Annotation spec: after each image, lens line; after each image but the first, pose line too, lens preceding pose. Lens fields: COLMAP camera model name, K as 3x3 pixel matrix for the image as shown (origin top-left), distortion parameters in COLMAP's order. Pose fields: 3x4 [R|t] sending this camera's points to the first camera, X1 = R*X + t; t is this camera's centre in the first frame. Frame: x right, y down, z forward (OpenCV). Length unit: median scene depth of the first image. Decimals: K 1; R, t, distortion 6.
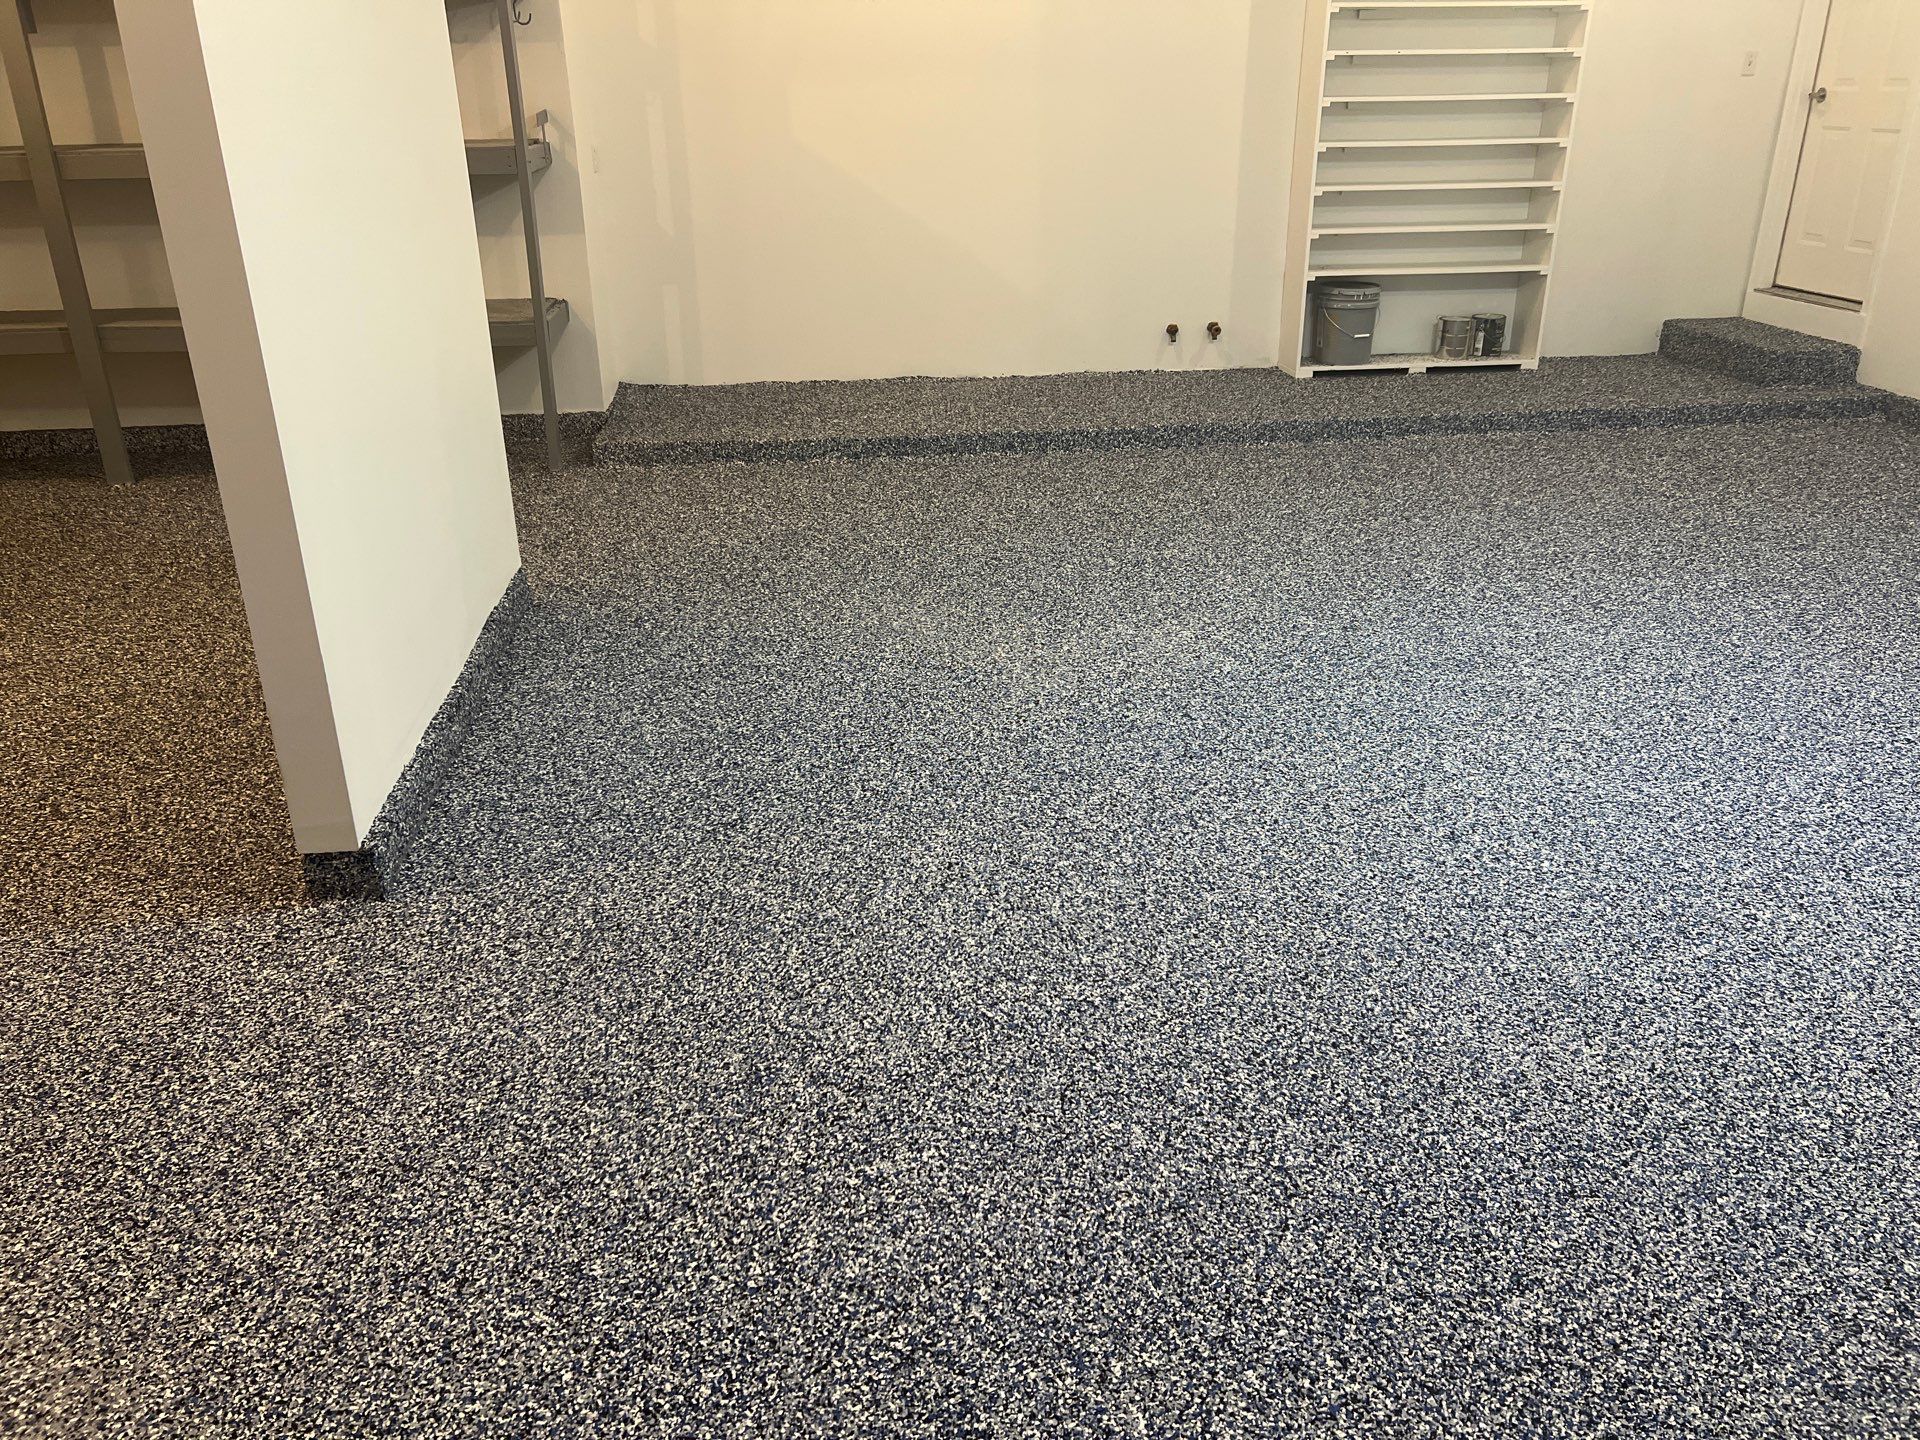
lens RADIAL K [[1427.6, 0, 938.9], [0, 1427.6, 707.5], [0, 0, 1]] dist [0.046328, -0.051343]
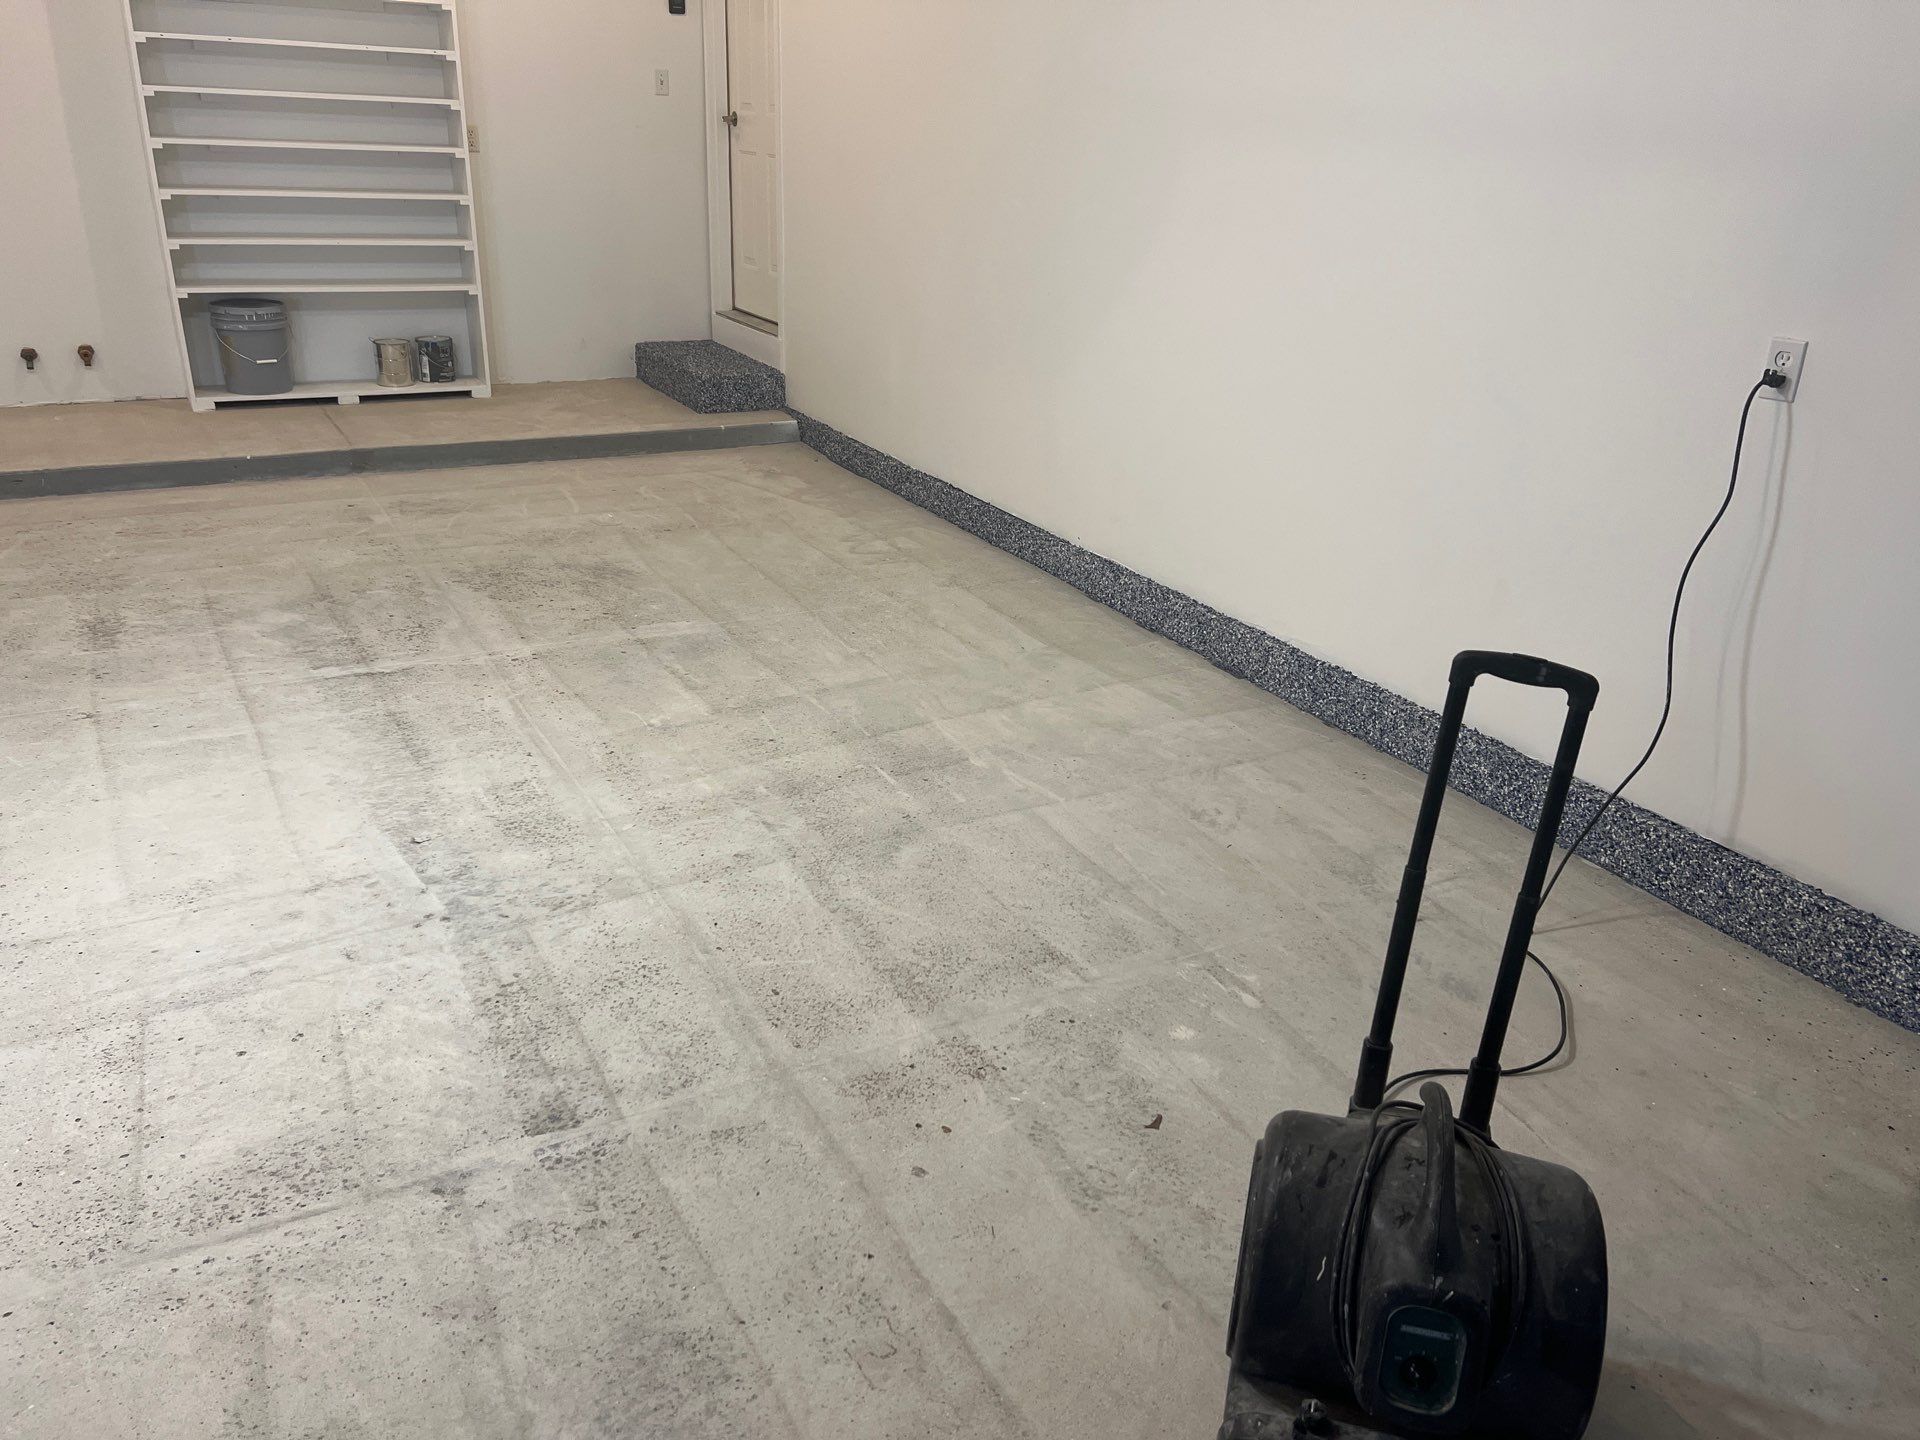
lens RADIAL K [[1427.6, 0, 938.9], [0, 1427.6, 707.5], [0, 0, 1]] dist [0.046328, -0.051343]
pose [[0.915219, -0.105058, 0.389020, 0.298181], [0.107879, 0.994056, 0.014653, -0.016529], [-0.388247, 0.028556, 0.921113, 0.034903]]
